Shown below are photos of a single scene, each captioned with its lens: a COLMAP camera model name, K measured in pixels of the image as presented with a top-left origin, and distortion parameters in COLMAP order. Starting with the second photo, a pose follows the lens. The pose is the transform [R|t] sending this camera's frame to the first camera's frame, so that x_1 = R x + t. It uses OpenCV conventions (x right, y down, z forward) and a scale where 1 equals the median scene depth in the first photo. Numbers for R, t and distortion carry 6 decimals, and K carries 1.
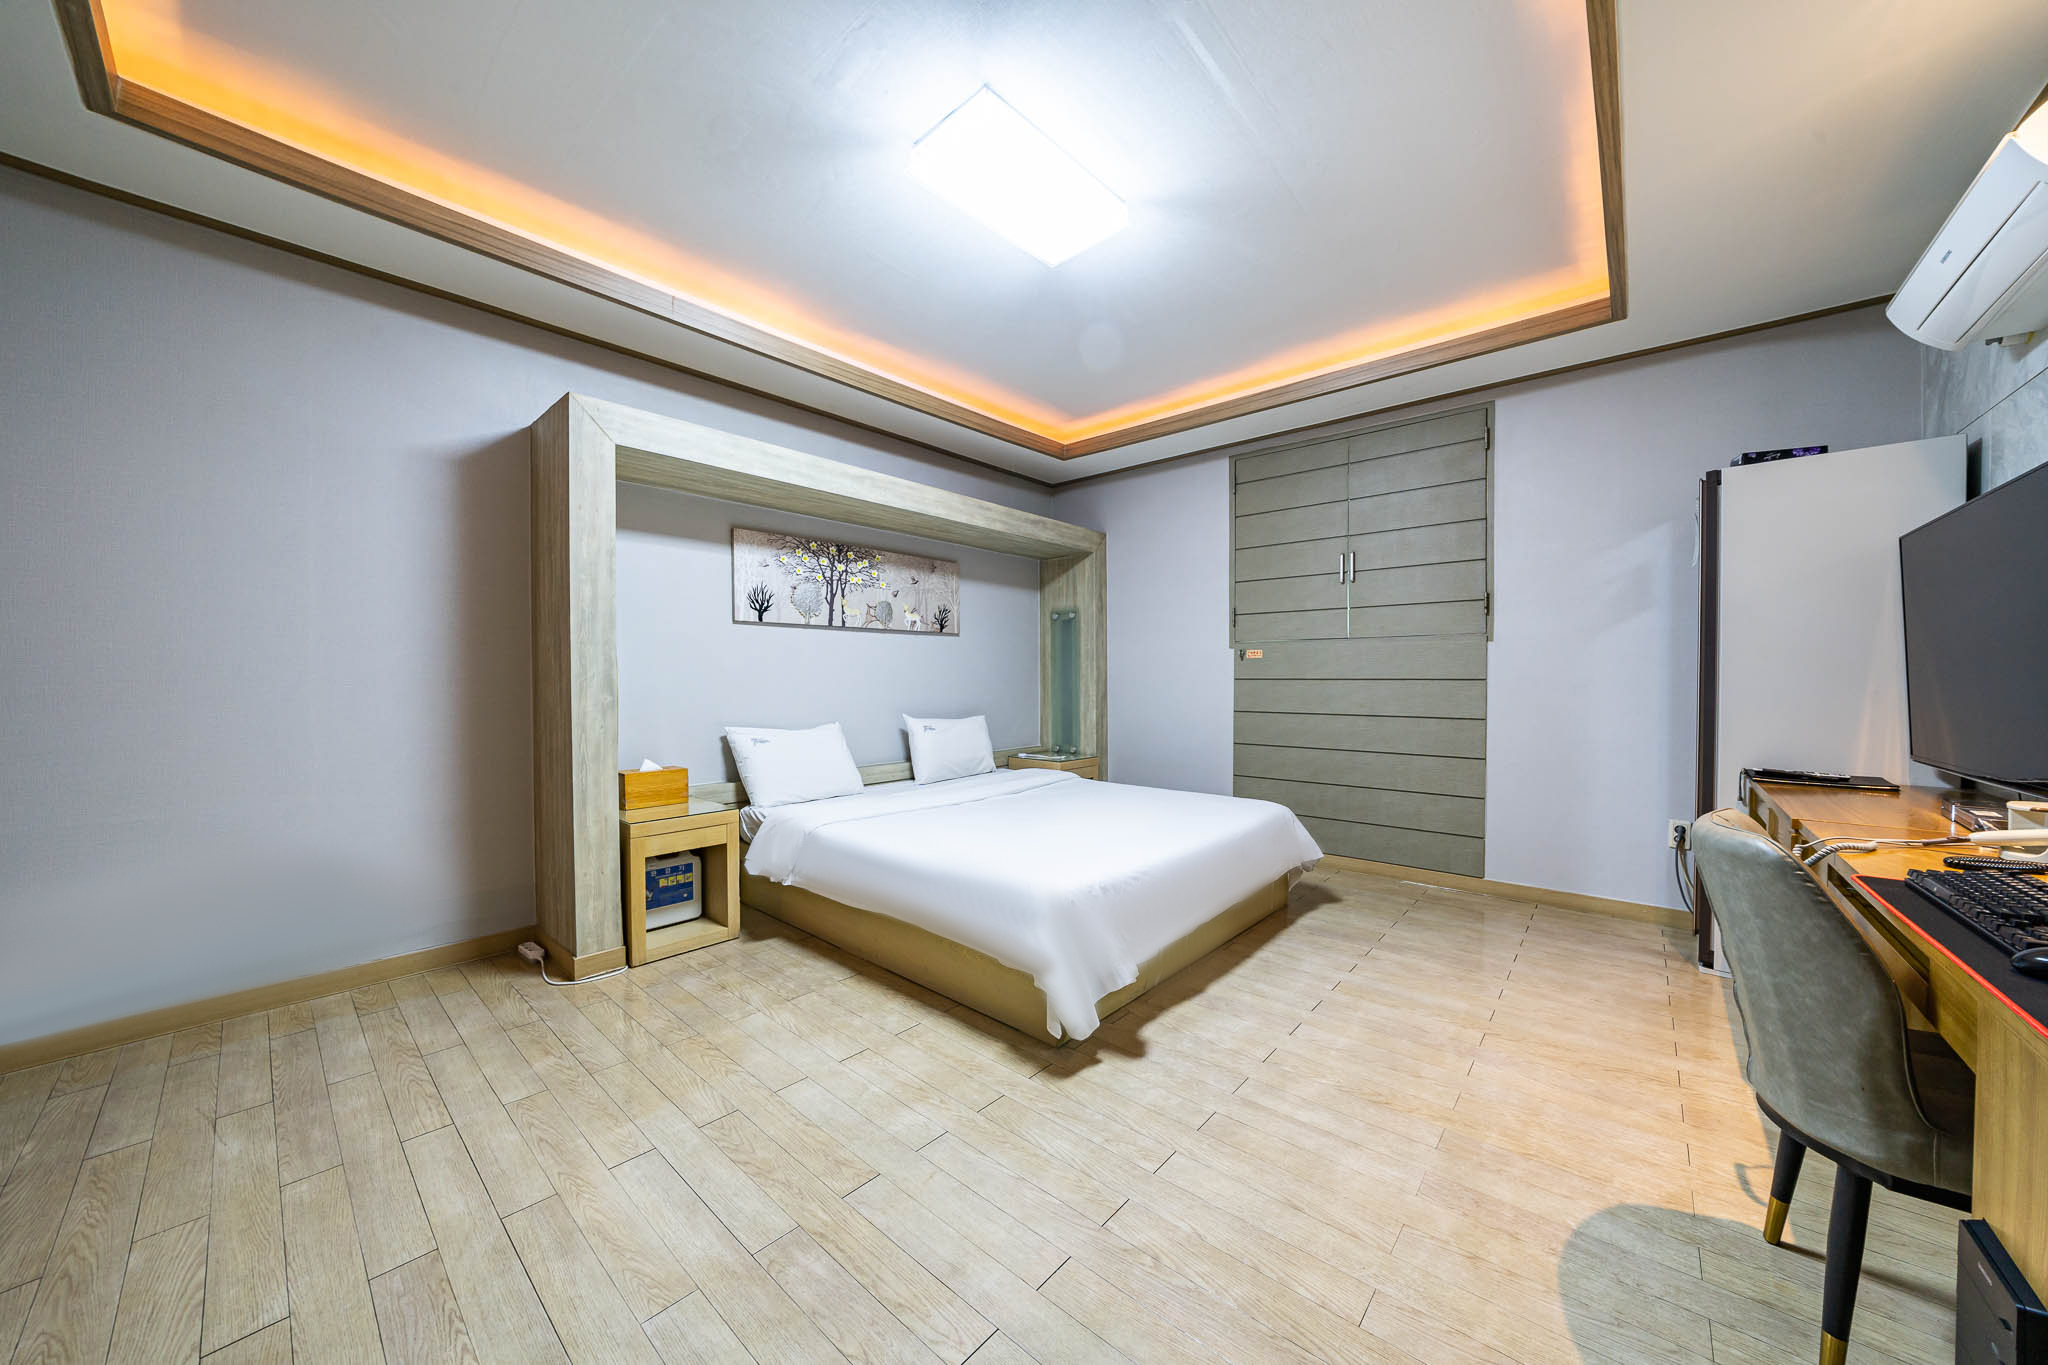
lens RADIAL K [[704.7, 0, 1026.3], [0, 704.7, 687.3], [0, 0, 1]] dist [-0.014364, 0.000078]
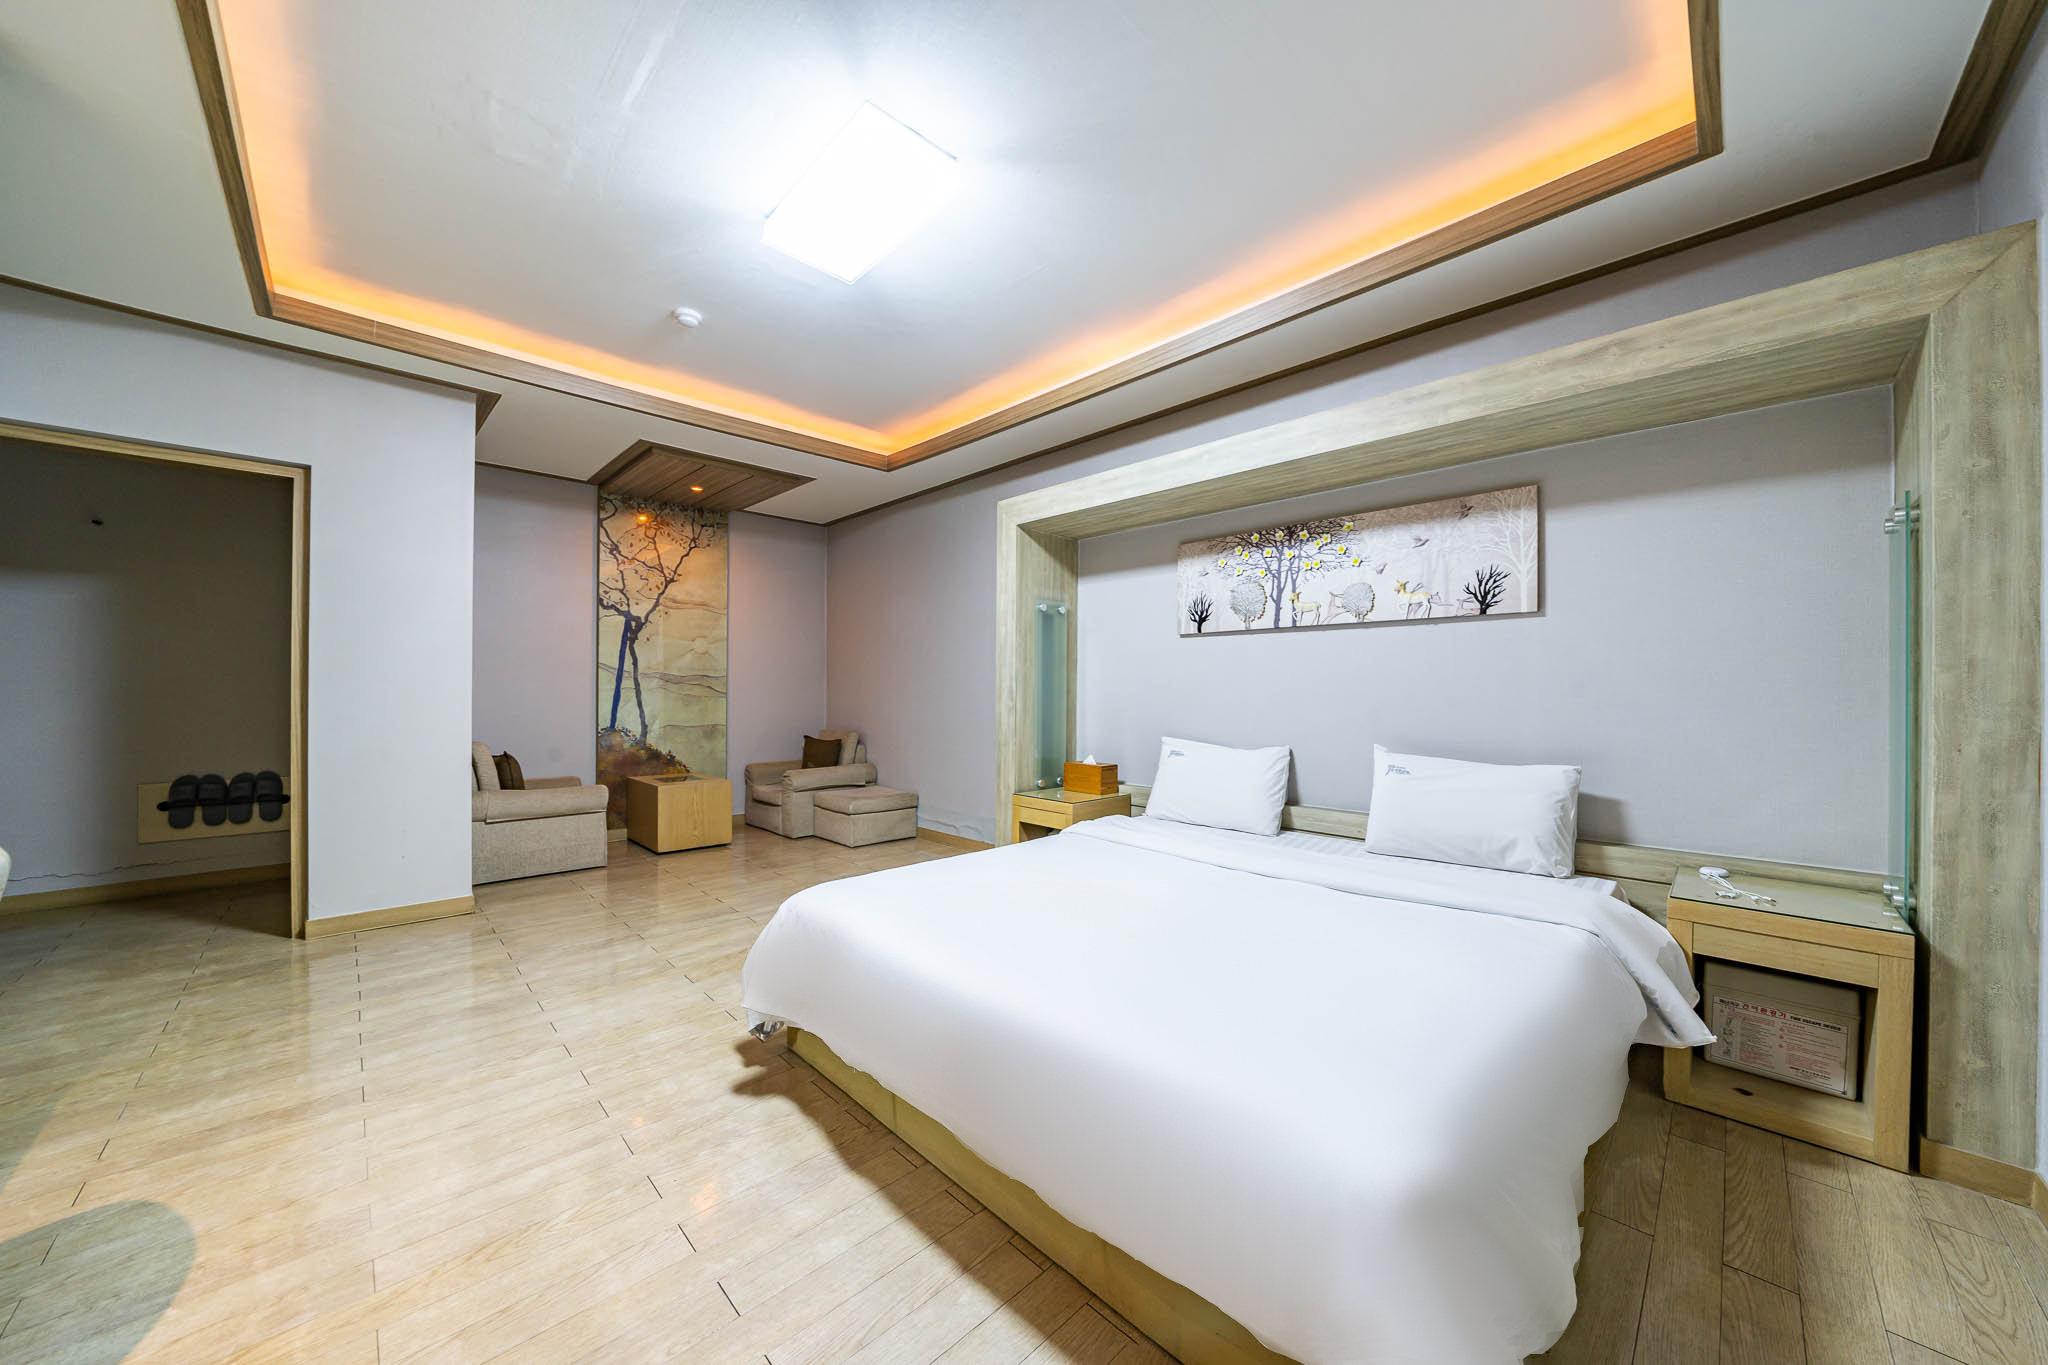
lens RADIAL K [[704.7, 0, 1026.3], [0, 704.7, 687.3], [0, 0, 1]] dist [-0.014364, 0.000078]
pose [[-0.078033, -0.003677, -0.996944, 0.608082], [-0.018526, 0.999826, -0.002237, -0.010765], [0.996779, 0.018294, -0.078088, 0.825334]]
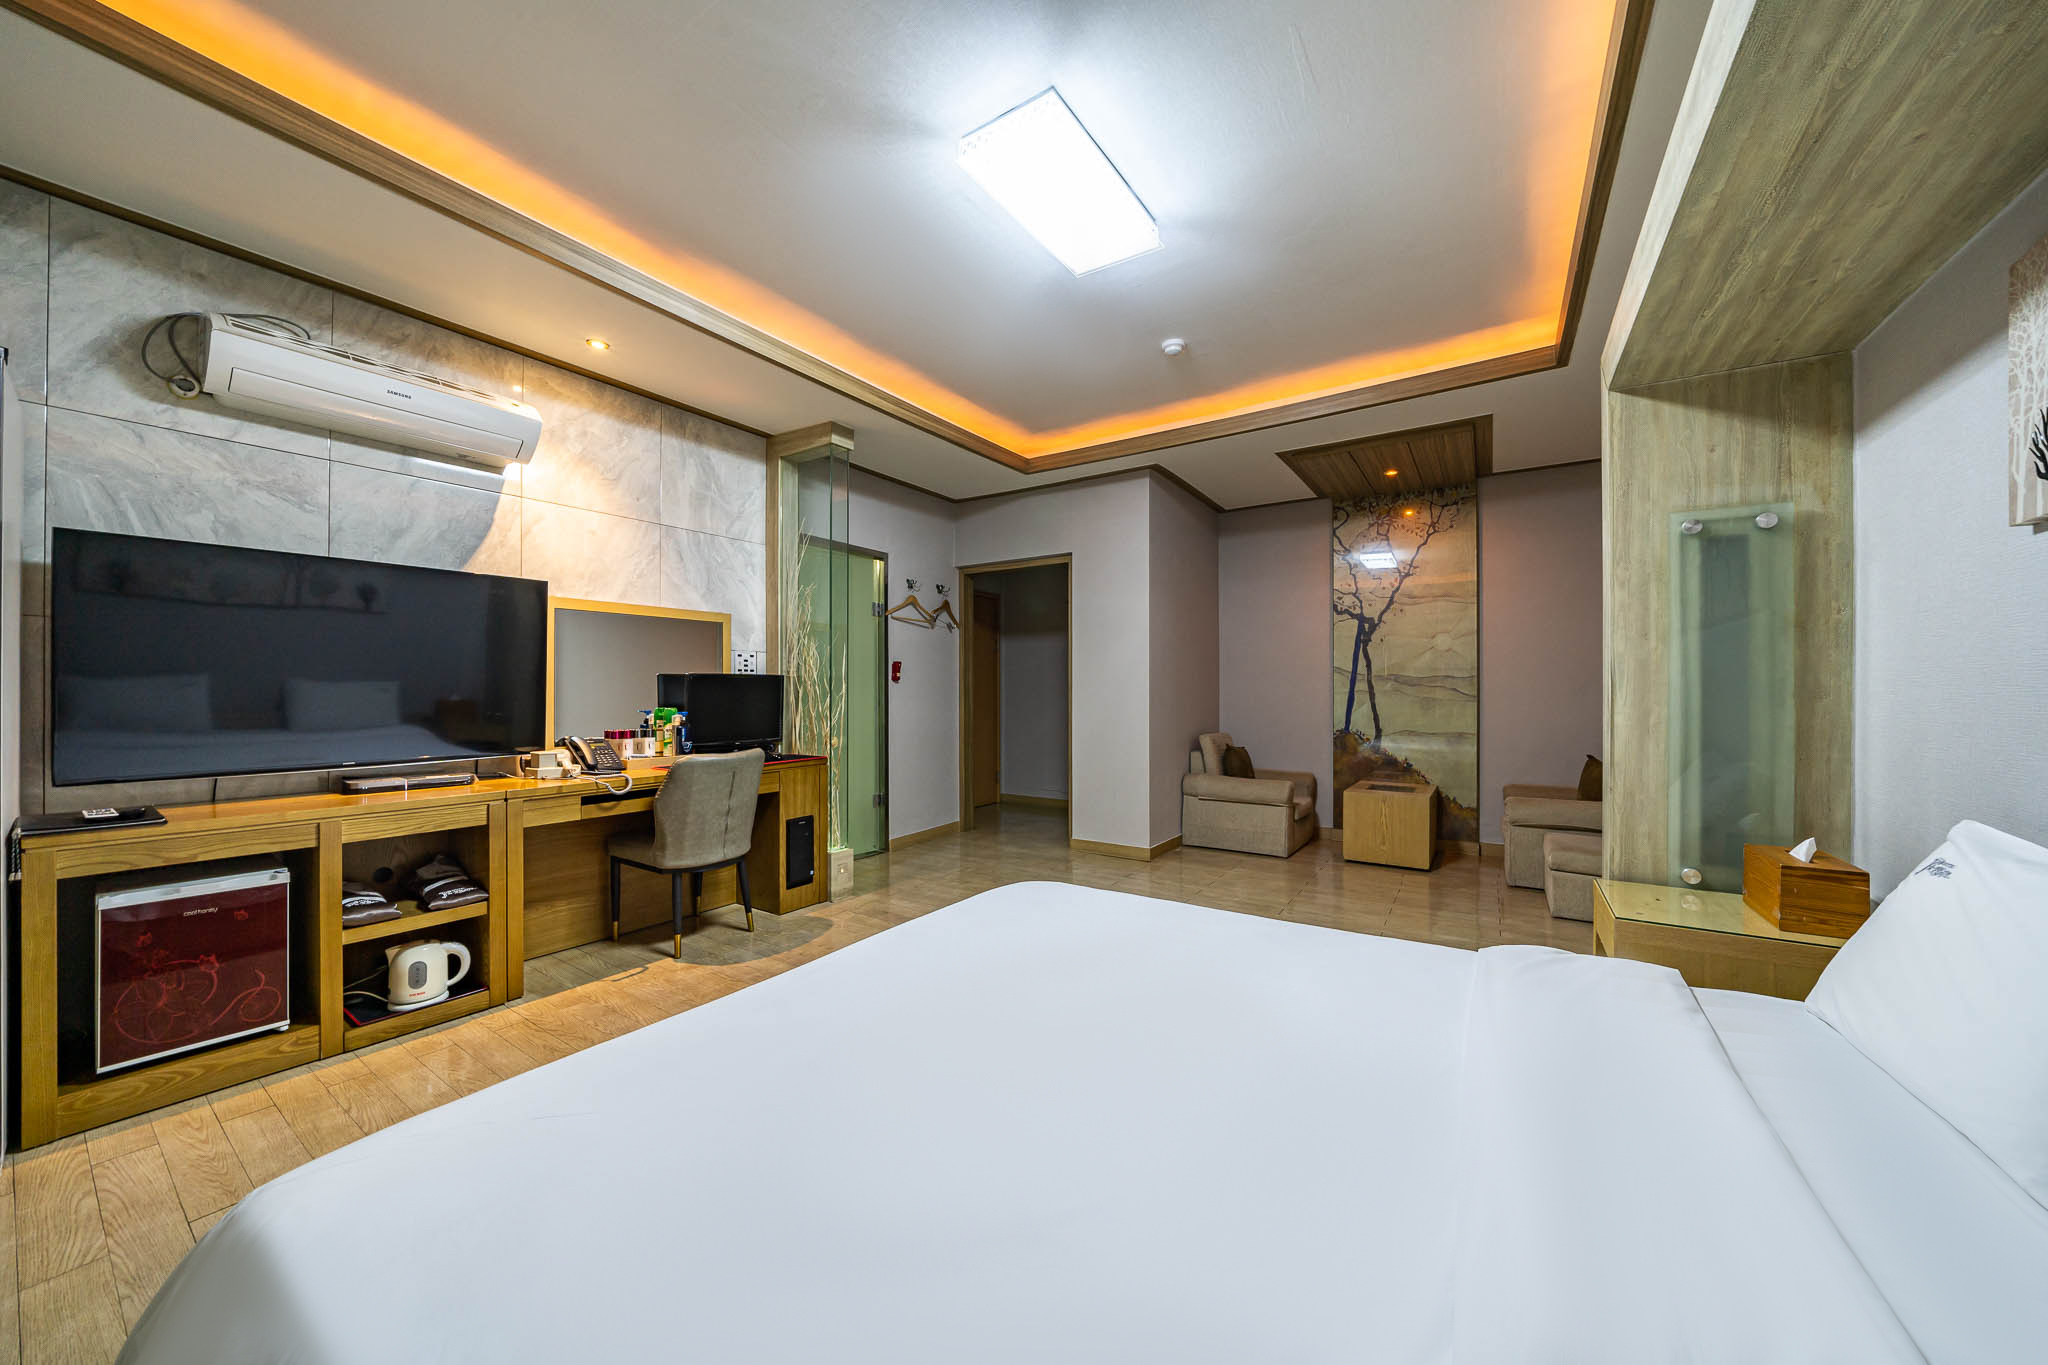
lens RADIAL K [[704.7, 0, 1026.3], [0, 704.7, 687.3], [0, 0, 1]] dist [-0.014364, 0.000078]
pose [[-0.991125, 0.000148, -0.132935, 0.121202], [-0.001121, 0.999955, 0.009473, -0.017263], [0.132931, 0.009538, -0.991079, 1.218641]]
